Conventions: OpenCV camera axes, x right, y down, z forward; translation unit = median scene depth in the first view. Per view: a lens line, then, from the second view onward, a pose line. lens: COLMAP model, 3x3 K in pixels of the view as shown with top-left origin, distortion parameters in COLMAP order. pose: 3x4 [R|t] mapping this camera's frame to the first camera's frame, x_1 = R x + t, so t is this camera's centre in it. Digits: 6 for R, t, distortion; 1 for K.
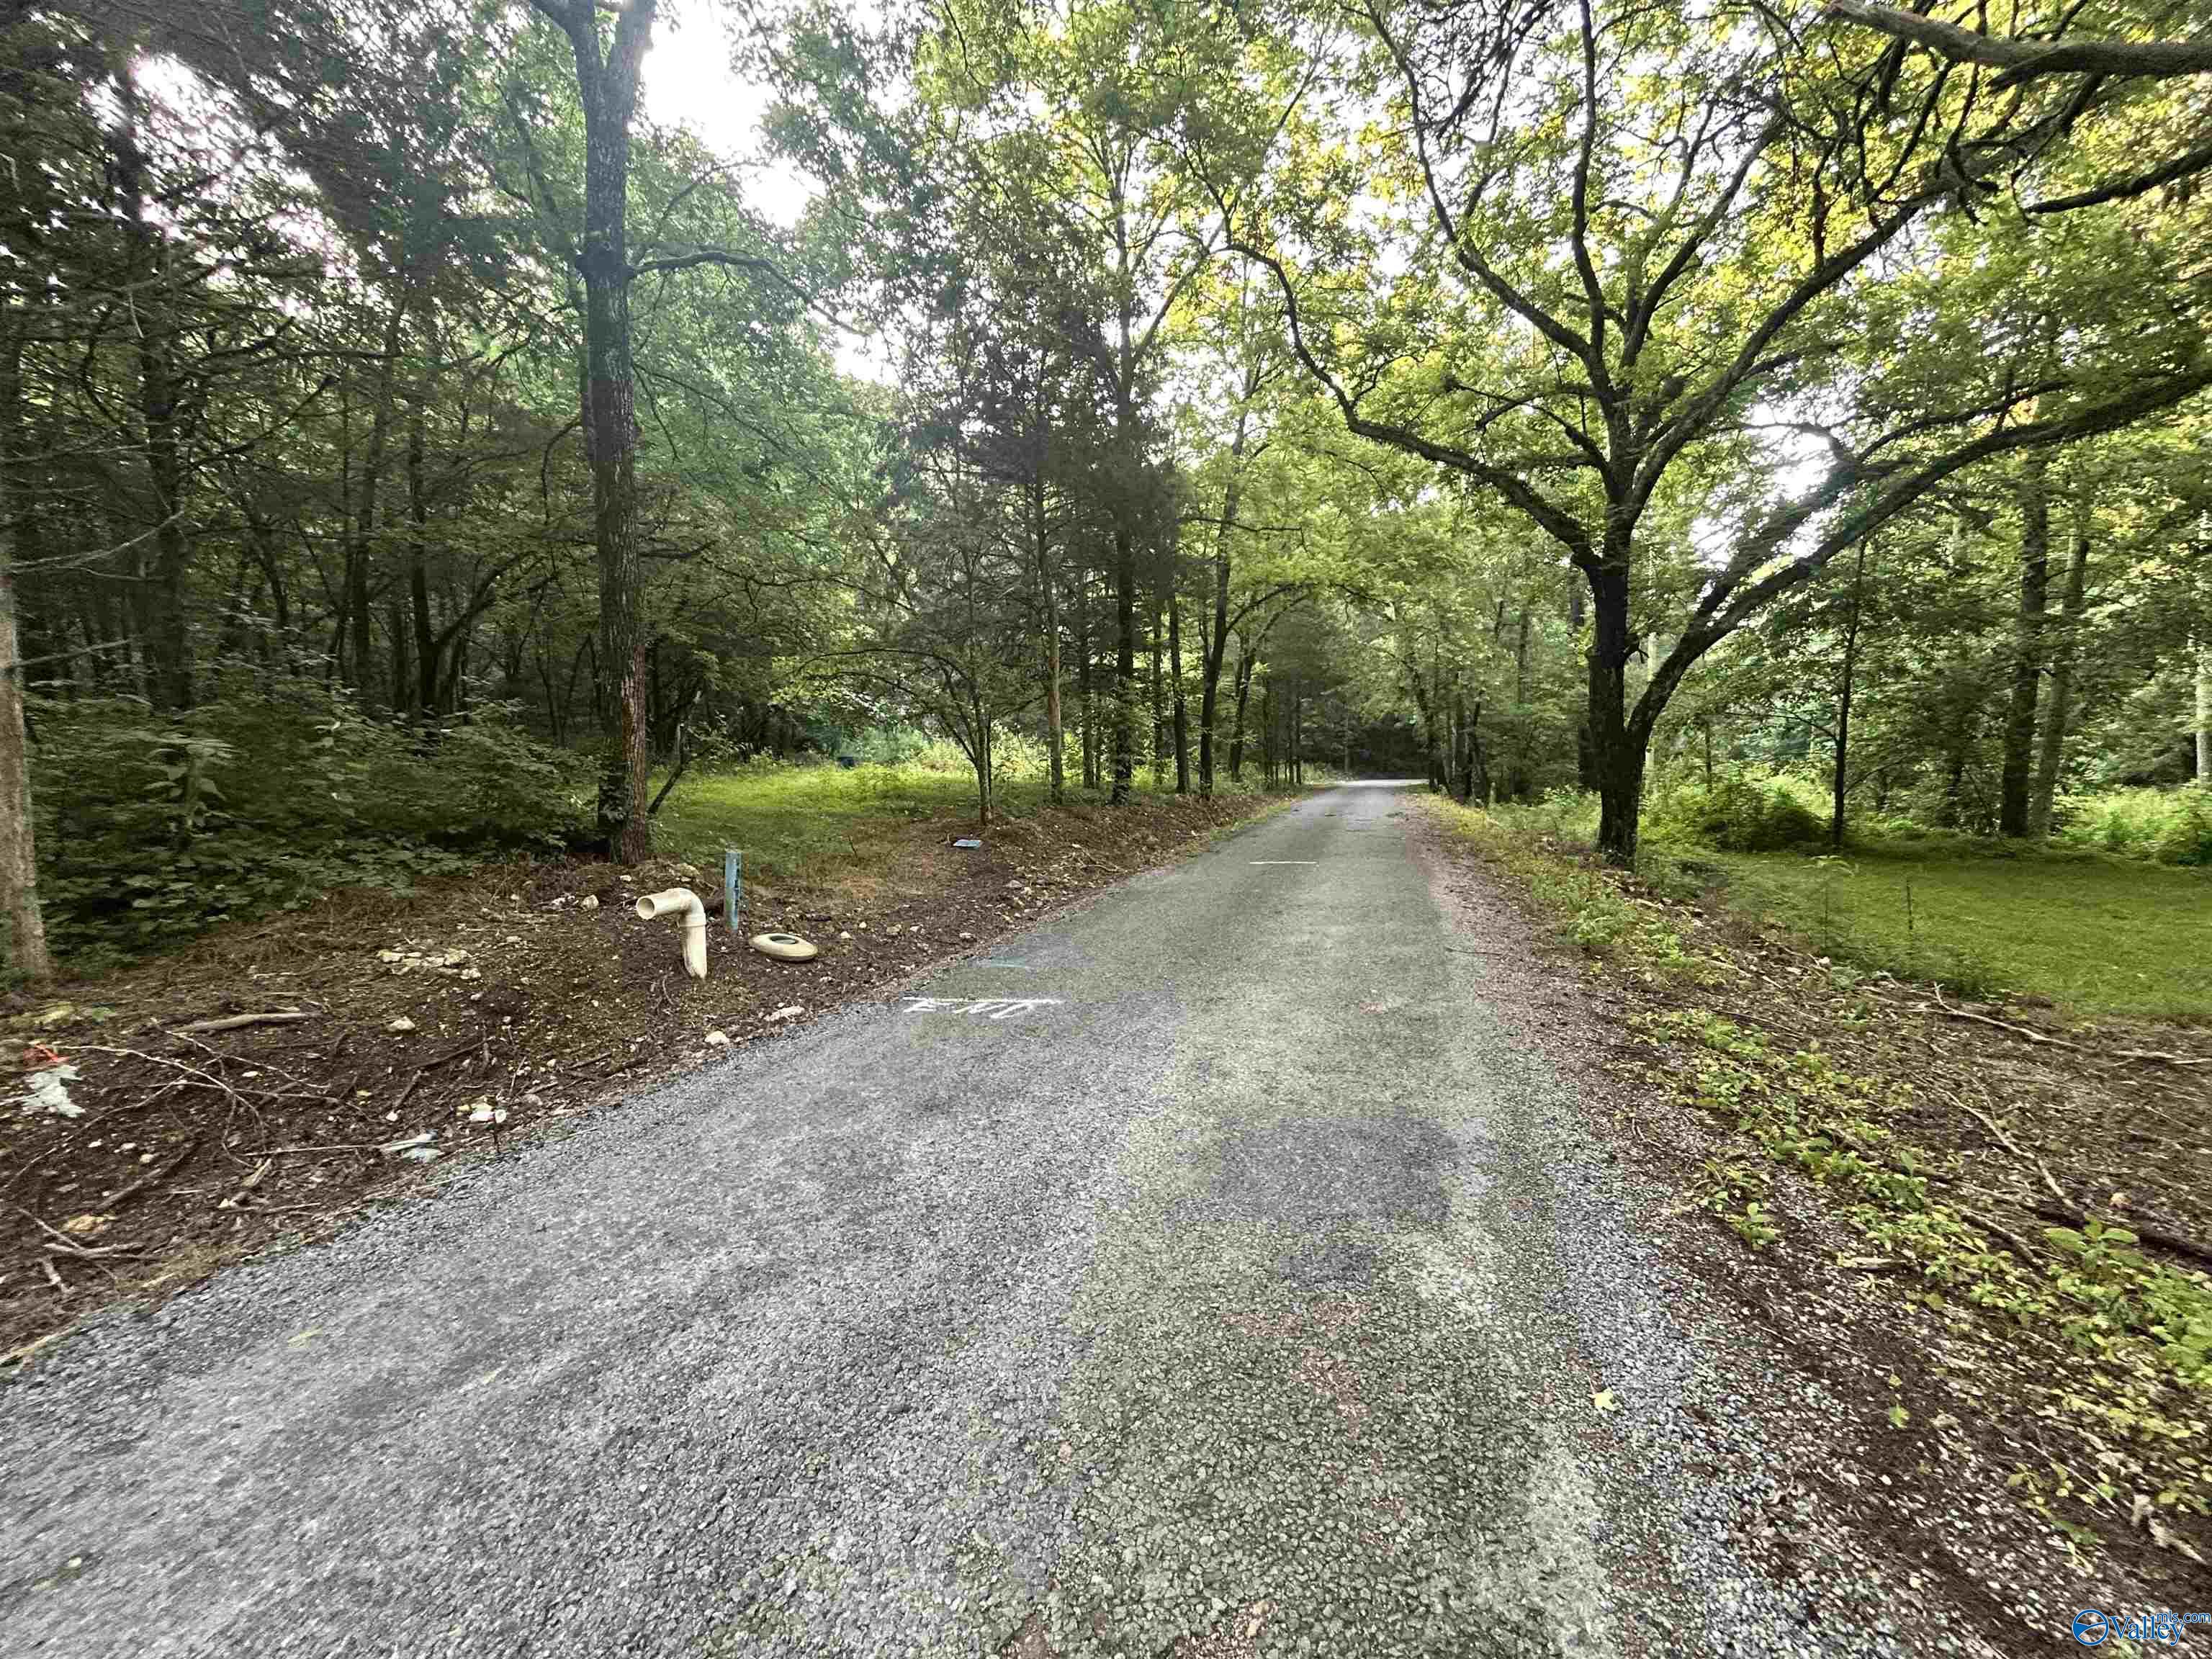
lens RADIAL K [[899.1, 0, 1106.1], [0, 899.1, 828.5], [0, 0, 1]] dist [0.000090, 0.000155]
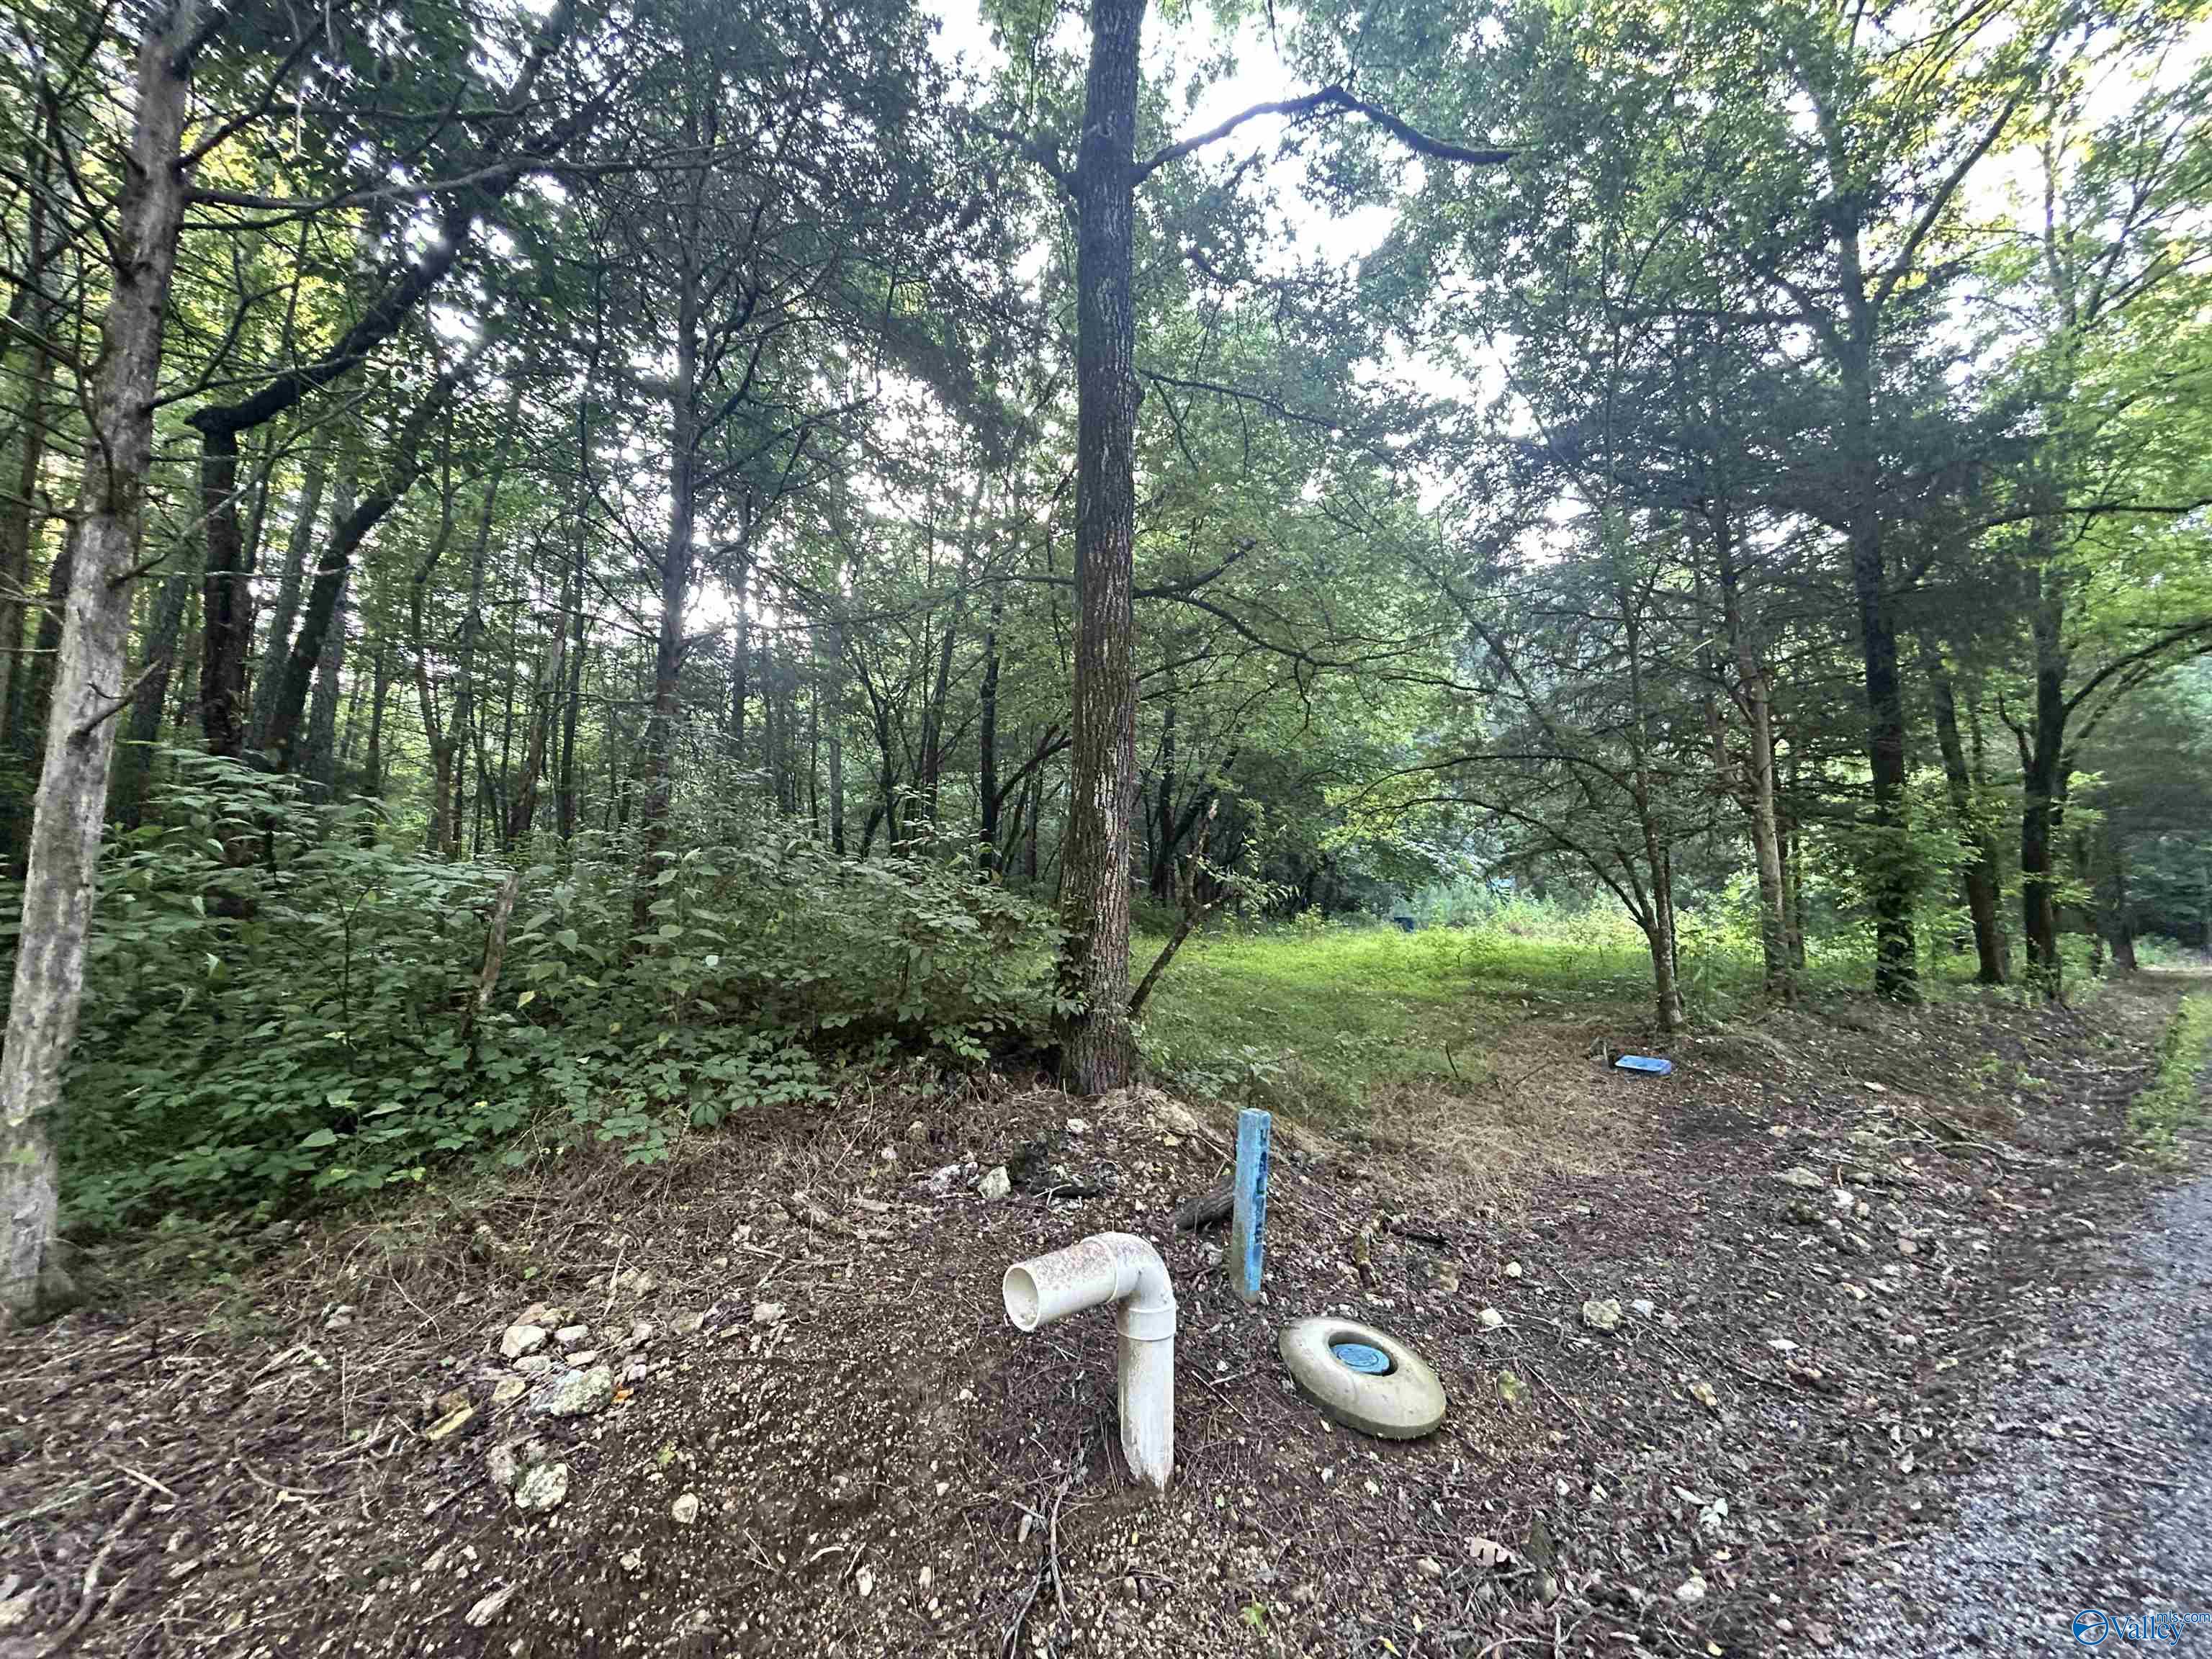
lens RADIAL K [[899.1, 0, 1106.6], [0, 899.1, 833.2], [0, 0, 1]] dist [0.000090, 0.000155]
pose [[0.835075, -0.039811, -0.548694, -0.190161], [-0.056092, 0.986019, -0.156910, -0.033015], [0.547269, 0.161809, 0.821166, 0.482812]]
